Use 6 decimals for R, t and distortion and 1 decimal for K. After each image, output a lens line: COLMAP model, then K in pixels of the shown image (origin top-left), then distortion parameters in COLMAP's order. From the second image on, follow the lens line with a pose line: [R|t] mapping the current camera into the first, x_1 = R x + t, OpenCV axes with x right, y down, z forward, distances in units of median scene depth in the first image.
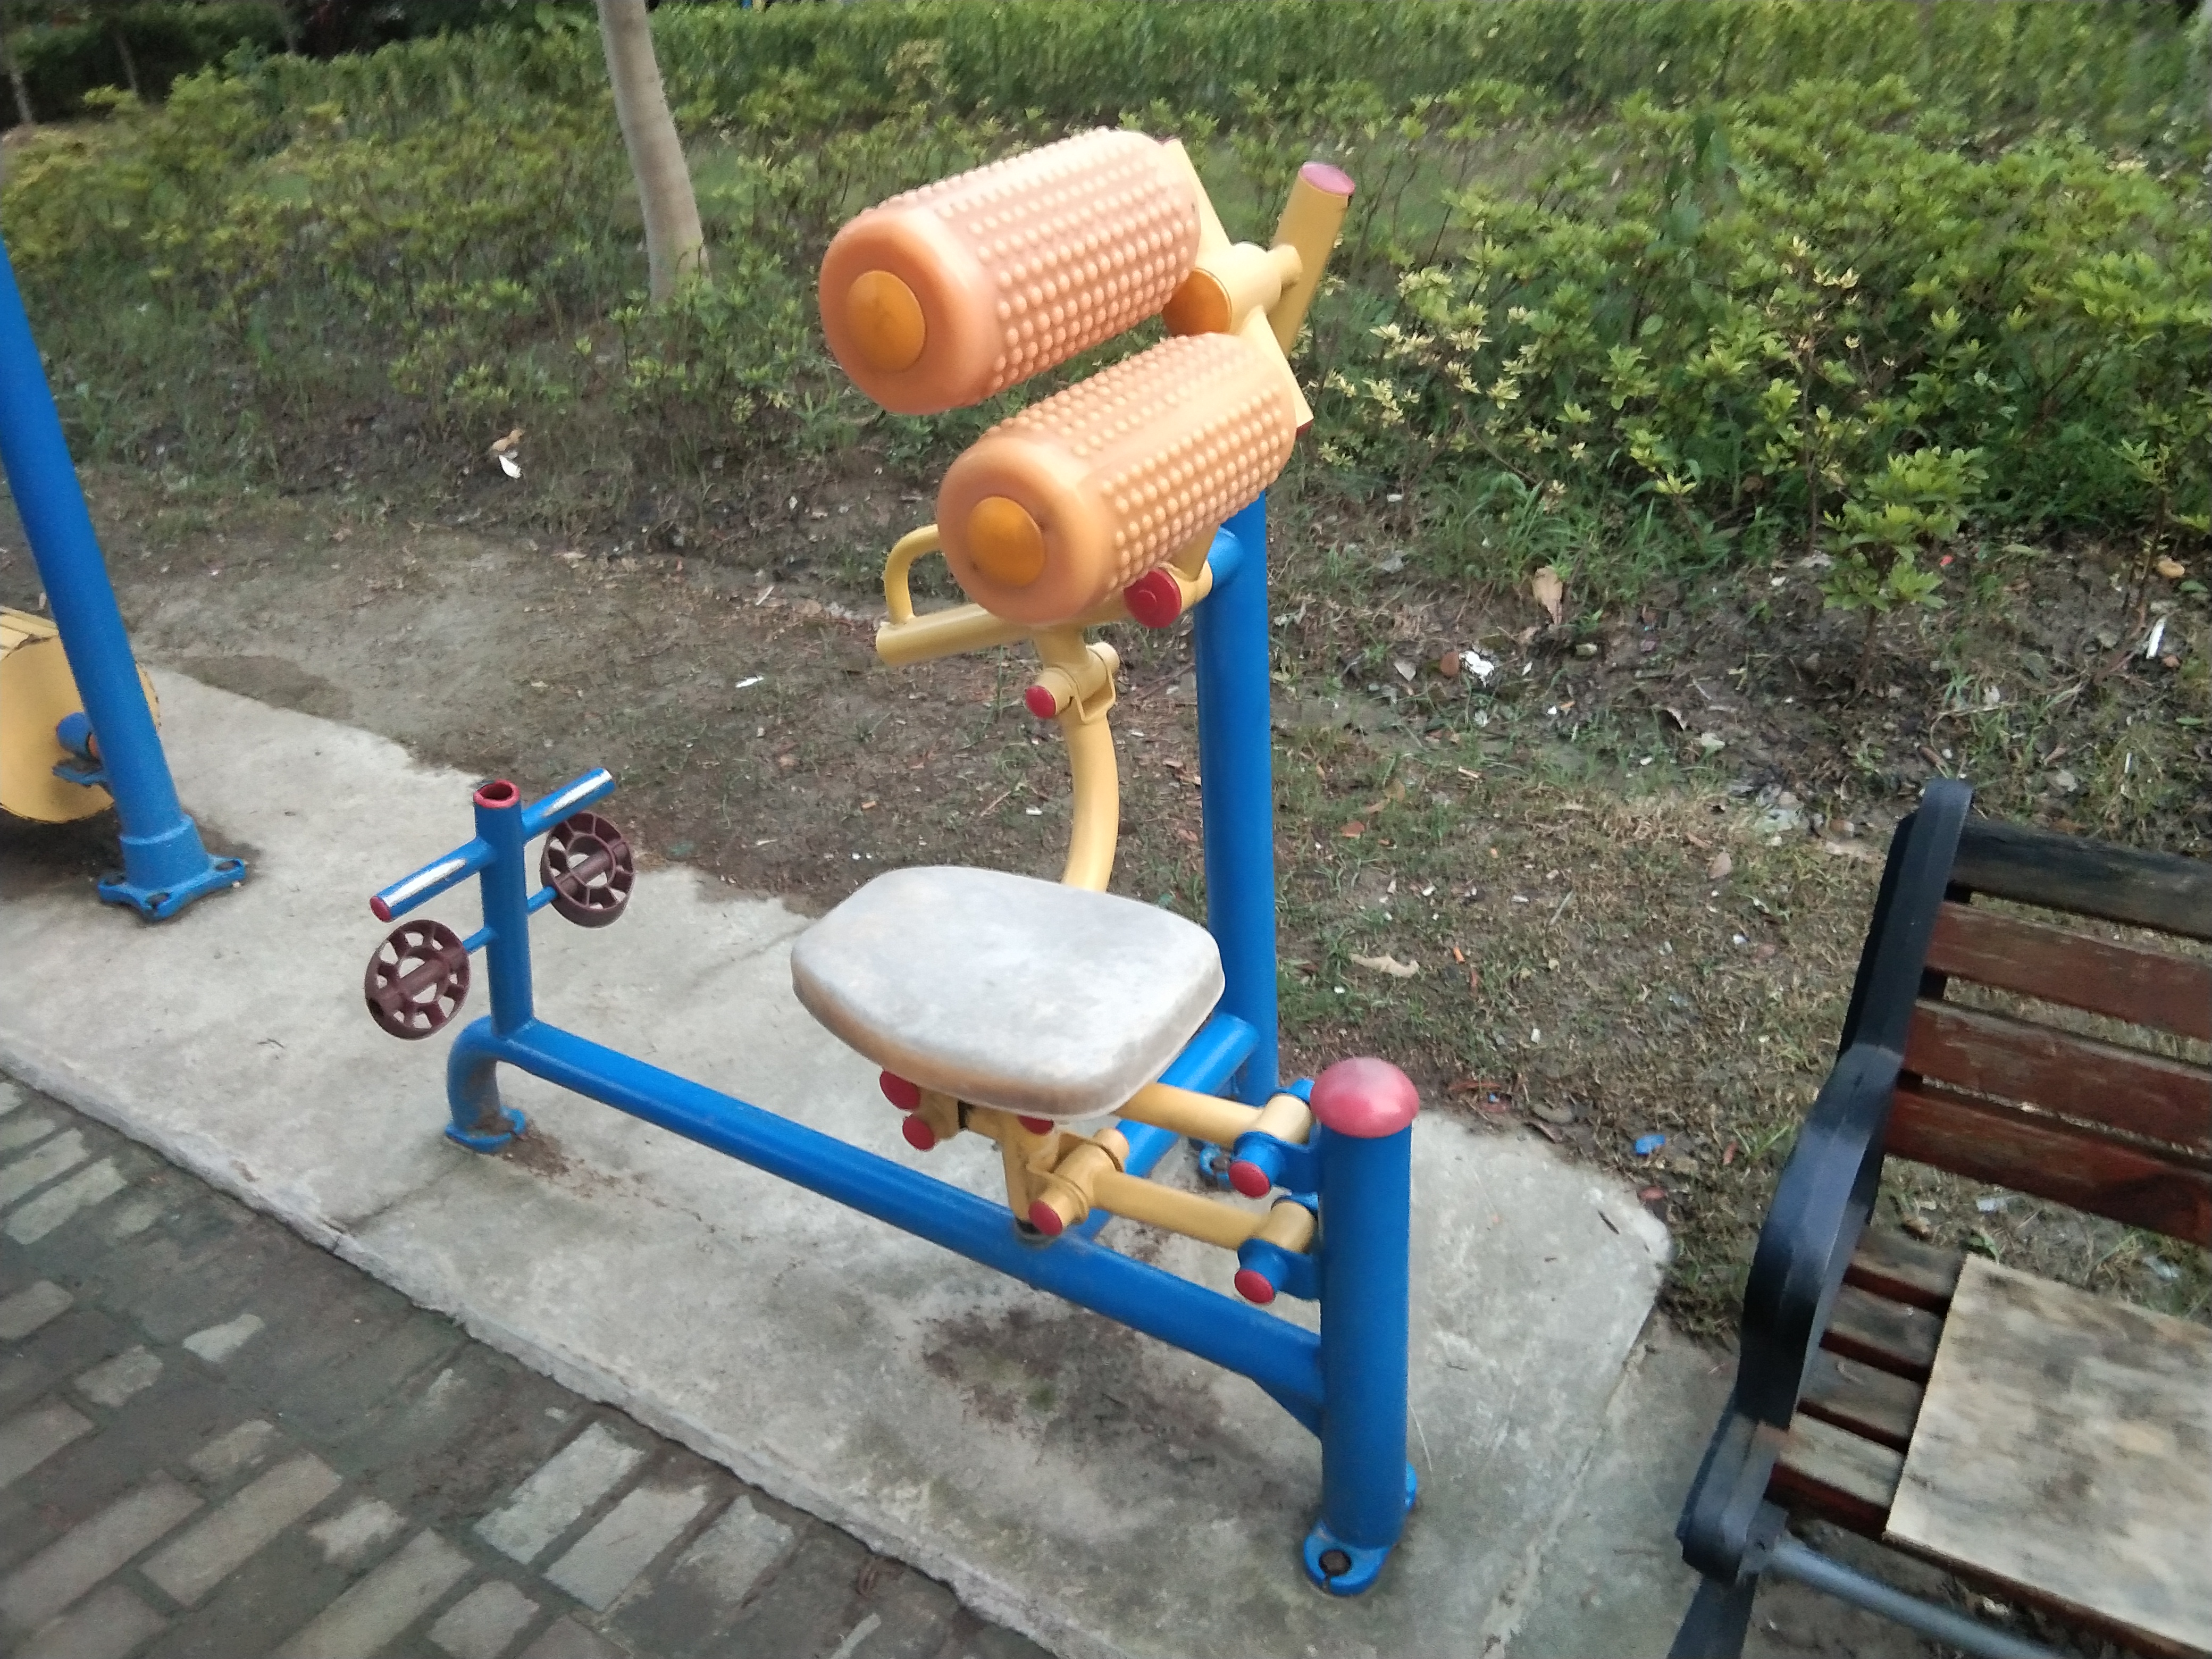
lens RADIAL K [[1737.2, 0, 1092.9], [0, 1737.2, 800.4], [0, 0, 1]] dist [0.134790, -0.206435]
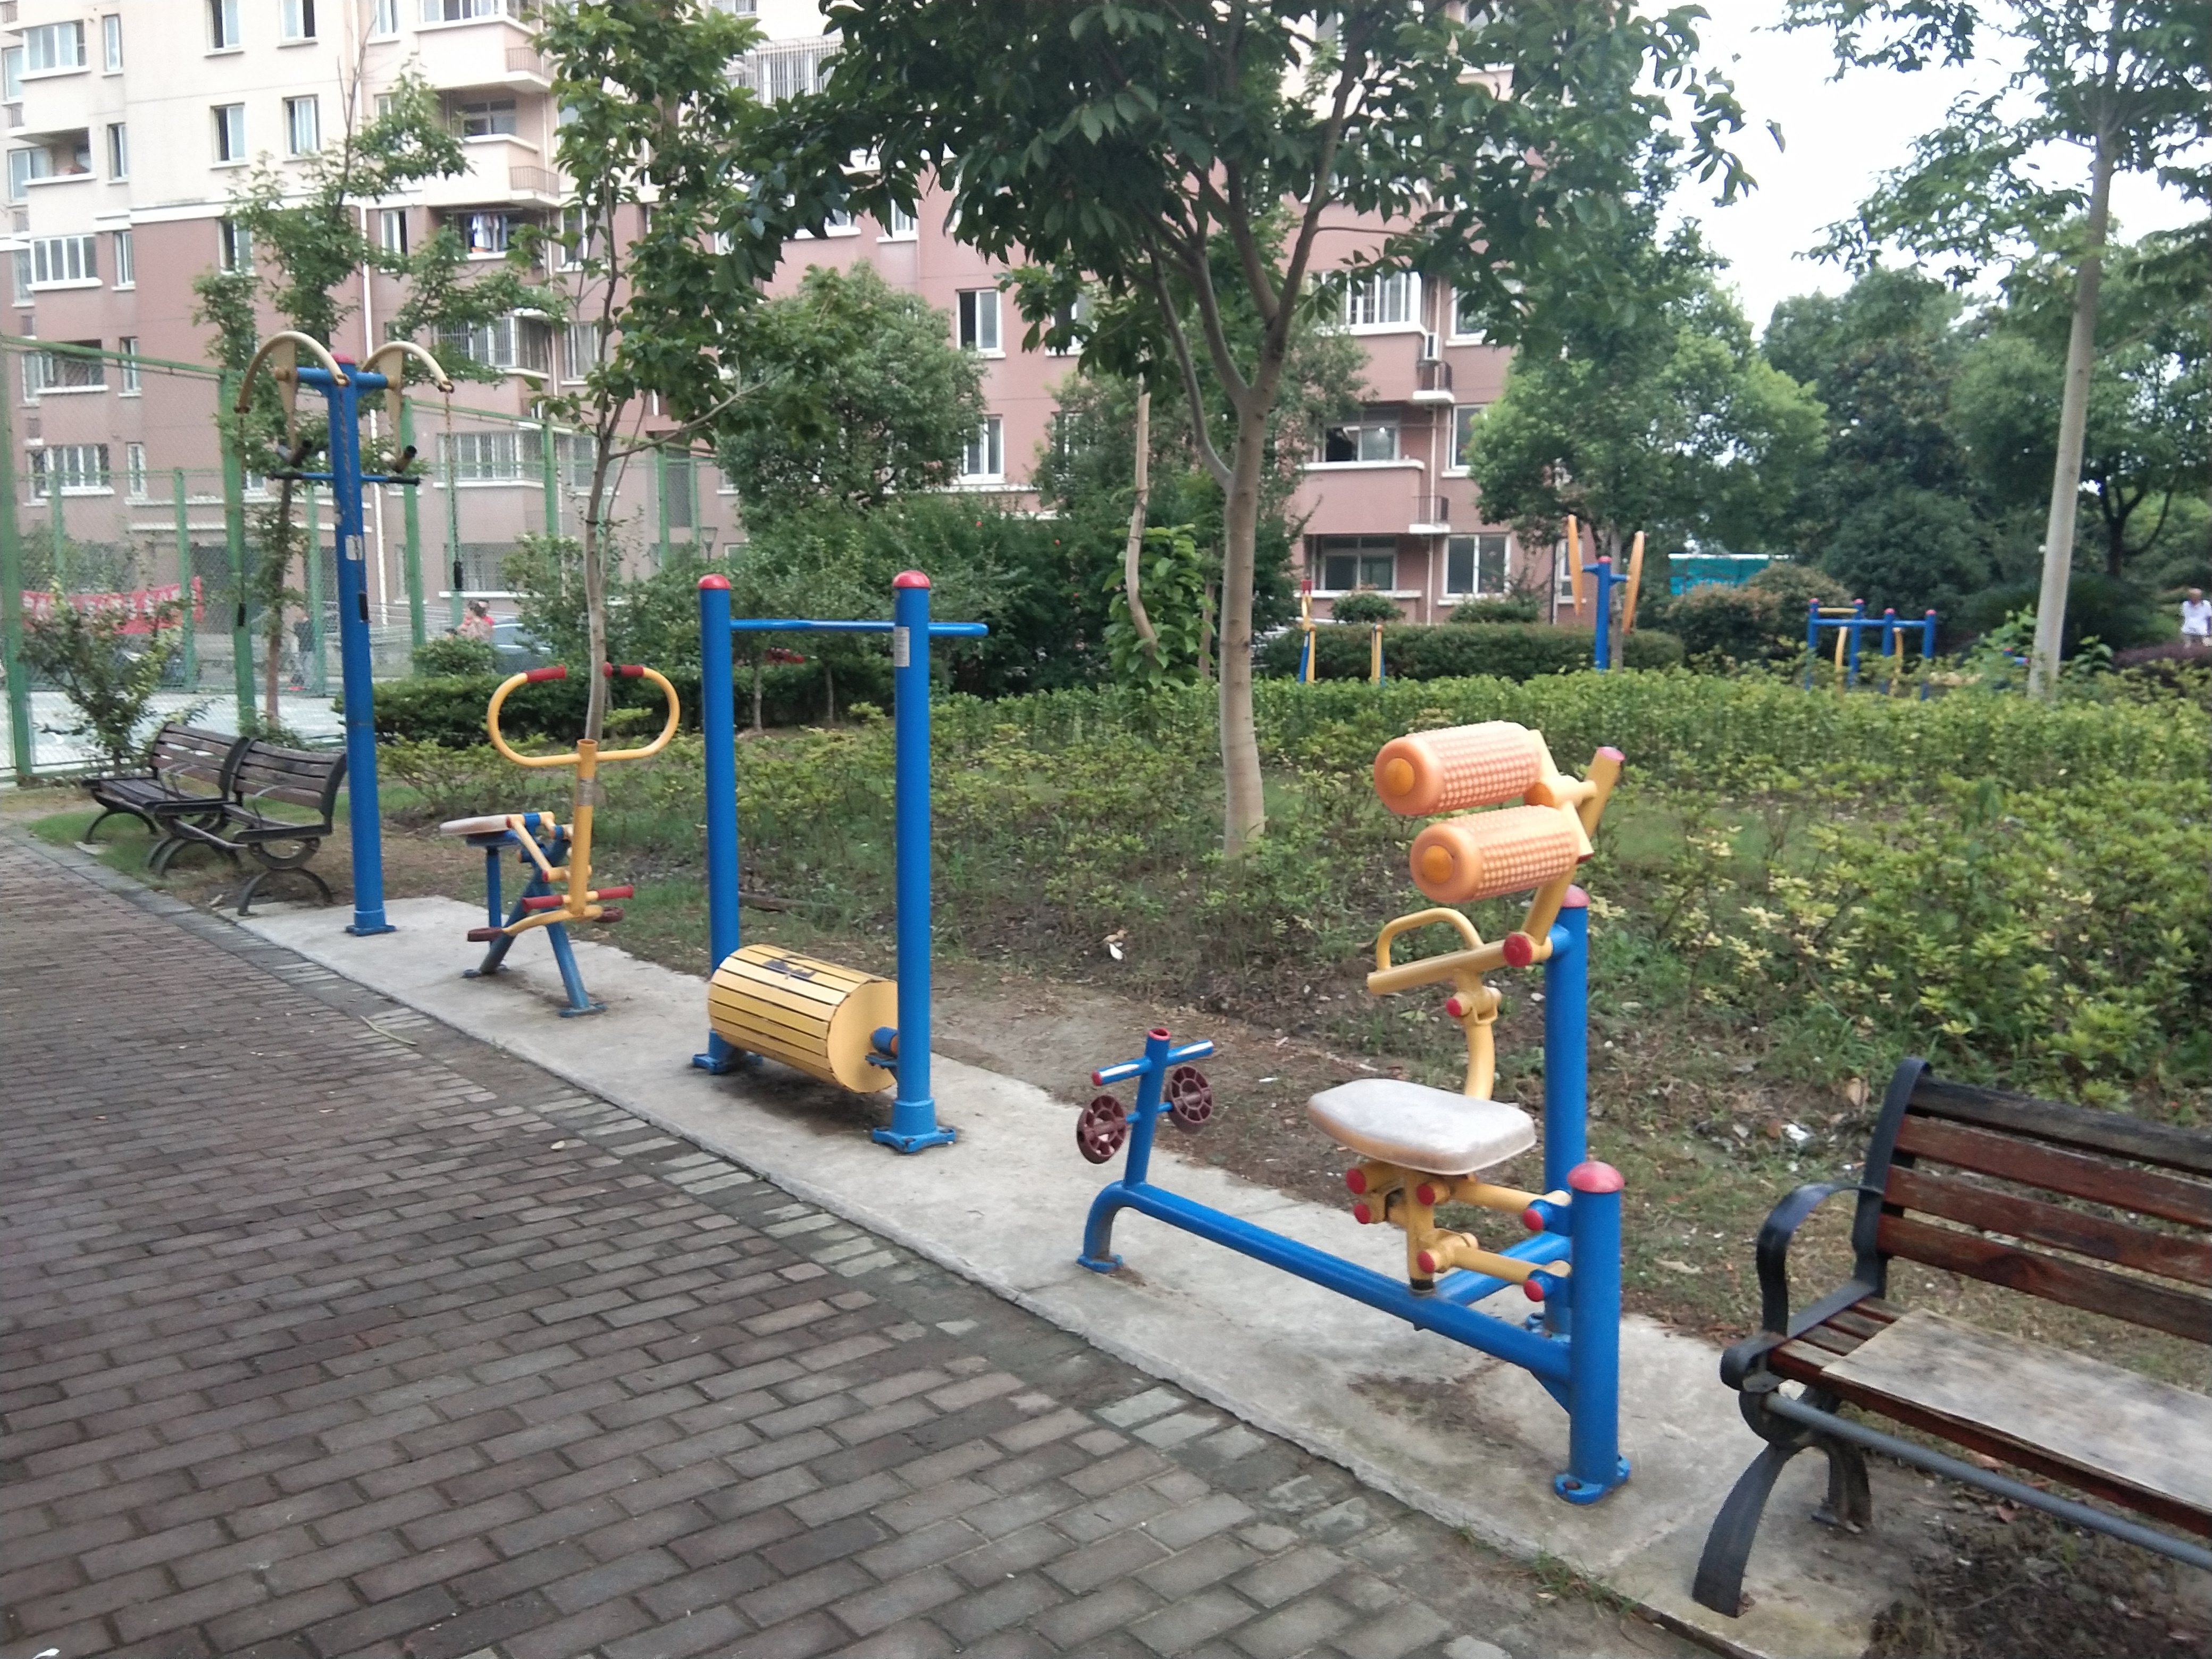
lens RADIAL K [[1737.2, 0, 1092.9], [0, 1737.2, 800.4], [0, 0, 1]] dist [0.134790, -0.206435]
pose [[0.956336, 0.083726, -0.280020, 0.059362], [-0.176371, 0.929301, -0.324488, 0.231014], [0.233055, 0.359706, 0.903491, -0.486199]]
